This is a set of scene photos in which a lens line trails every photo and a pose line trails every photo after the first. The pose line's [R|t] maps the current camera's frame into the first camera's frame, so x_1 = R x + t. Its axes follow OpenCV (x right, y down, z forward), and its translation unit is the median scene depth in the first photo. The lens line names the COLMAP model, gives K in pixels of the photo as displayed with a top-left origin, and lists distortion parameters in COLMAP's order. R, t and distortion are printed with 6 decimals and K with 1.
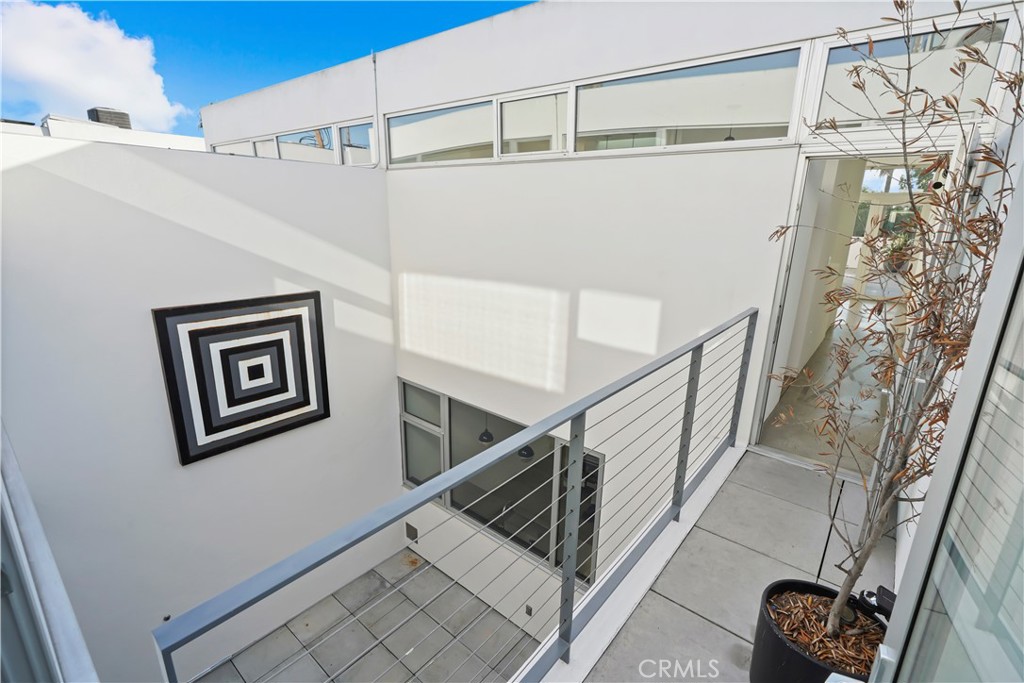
lens RADIAL K [[481.6, 0, 513.6], [0, 481.6, 353.4], [0, 0, 1]] dist [0.020125, -0.000181]
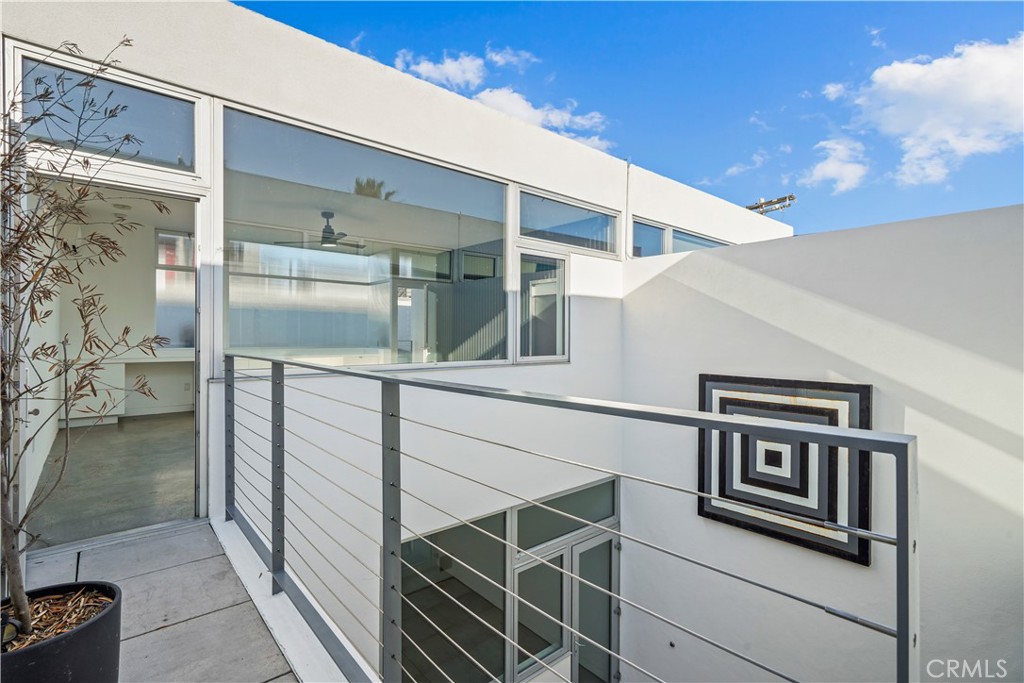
lens RADIAL K [[481.6, 0, 513.6], [0, 481.6, 353.4], [0, 0, 1]] dist [0.020125, -0.000181]
pose [[-0.170440, 0.002383, -0.985365, 0.471237], [-0.298289, 0.952952, 0.053900, -0.055427], [0.939134, 0.303111, -0.161711, 0.637988]]
